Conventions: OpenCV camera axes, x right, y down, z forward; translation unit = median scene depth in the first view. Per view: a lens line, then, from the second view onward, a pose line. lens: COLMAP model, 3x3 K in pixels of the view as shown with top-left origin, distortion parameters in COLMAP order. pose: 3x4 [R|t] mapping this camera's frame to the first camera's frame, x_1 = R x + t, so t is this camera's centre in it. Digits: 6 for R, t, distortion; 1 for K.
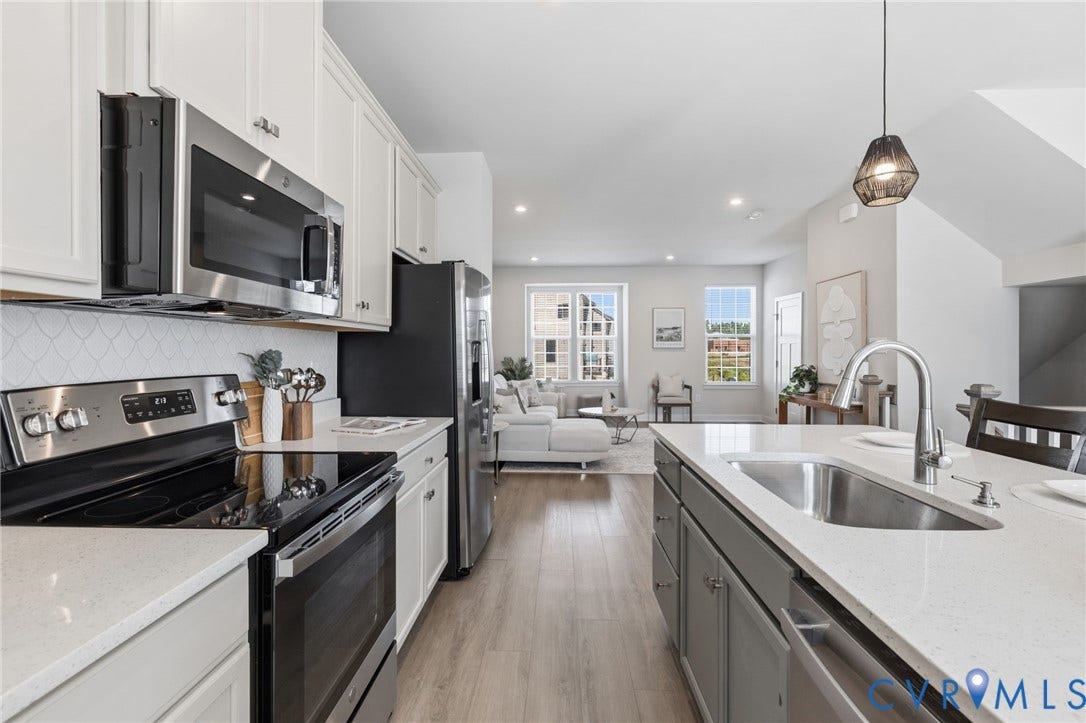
lens RADIAL K [[495.0, 0, 545.3], [0, 495.0, 350.7], [0, 0, 1]] dist [-0.013594, 0.000162]
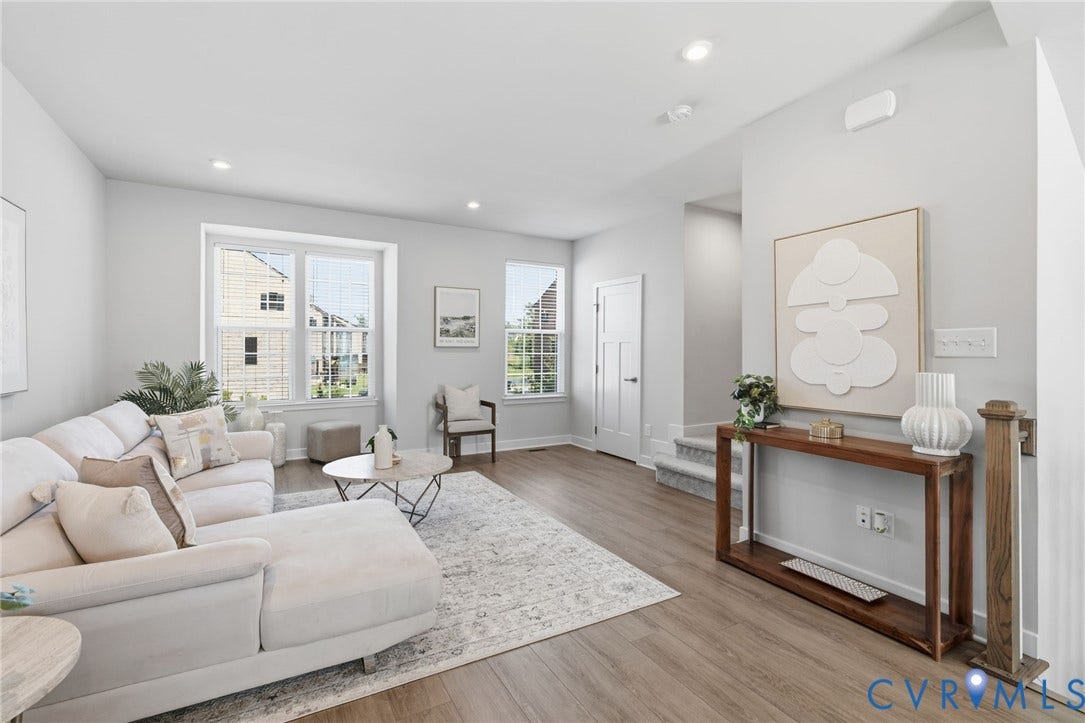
lens RADIAL K [[494.6, 0, 544.8], [0, 494.6, 350.7], [0, 0, 1]] dist [-0.013594, 0.000162]
pose [[0.852322, 0.005443, 0.522989, -0.001598], [-0.004832, 0.999985, -0.002533, 0.000697], [-0.522995, -0.000369, 0.852336, 0.387182]]
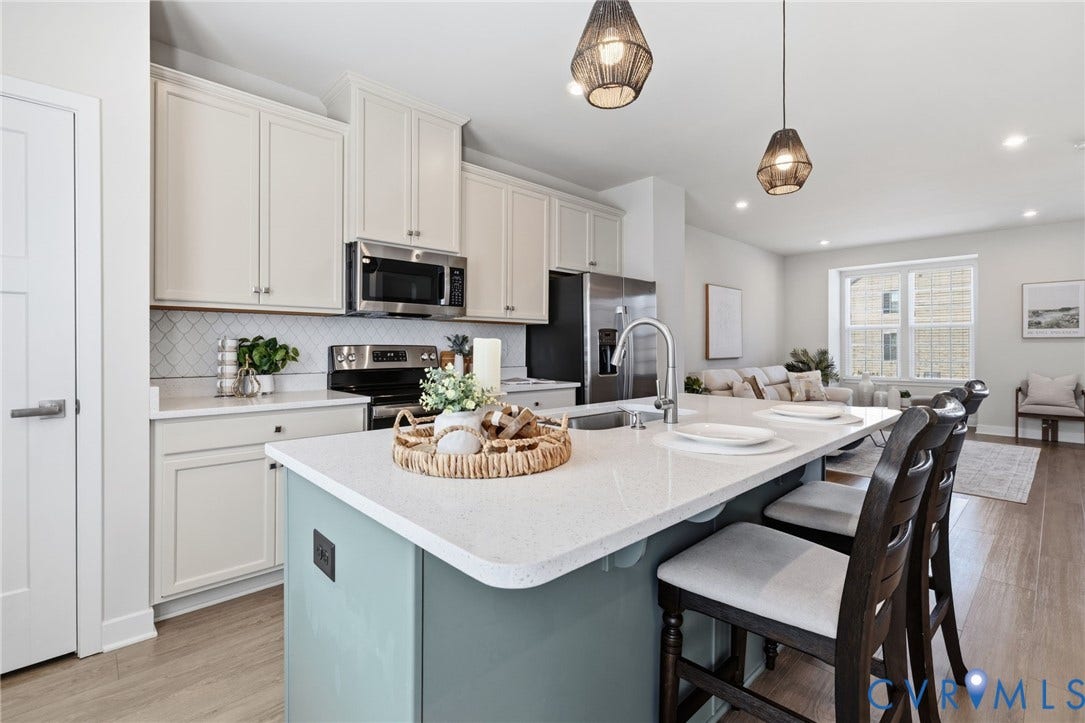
lens RADIAL K [[505.8, 0, 544.5], [0, 505.8, 348.1], [0, 0, 1]] dist [0.003476, 0.000447]
pose [[0.719631, 0.004670, -0.694341, 0.245342], [-0.003291, 0.999989, 0.003315, 0.010312], [0.694349, -0.000101, 0.719639, -0.041315]]
